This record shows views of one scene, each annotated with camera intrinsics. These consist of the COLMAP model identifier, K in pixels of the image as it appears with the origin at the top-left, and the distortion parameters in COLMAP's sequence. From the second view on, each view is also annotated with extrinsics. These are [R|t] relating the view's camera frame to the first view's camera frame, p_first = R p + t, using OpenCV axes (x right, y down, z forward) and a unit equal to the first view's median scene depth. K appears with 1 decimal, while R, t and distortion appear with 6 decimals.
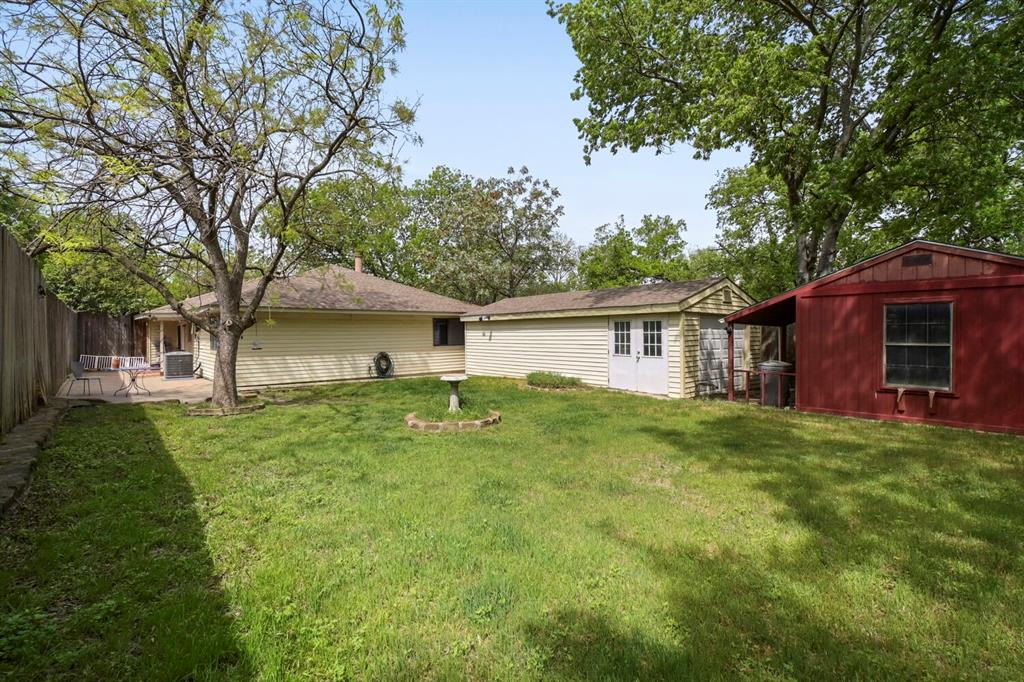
lens RADIAL K [[468.8, 0, 511.9], [0, 468.8, 343.1], [0, 0, 1]] dist [0.002211, -0.000195]
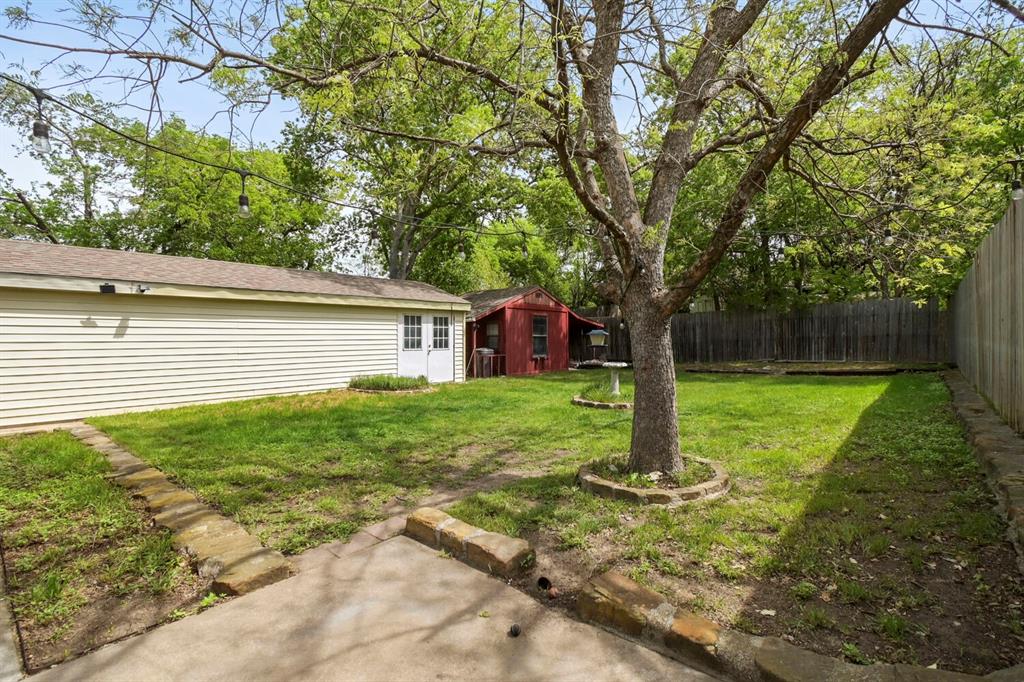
lens RADIAL K [[468.8, 0, 512.9], [0, 468.8, 334.7], [0, 0, 1]] dist [0.002211, -0.000195]
pose [[-0.151763, -0.009121, 0.988375, -0.776122], [0.003615, 0.999946, 0.009782, -0.014662], [-0.988410, 0.005058, -0.151722, 0.947450]]
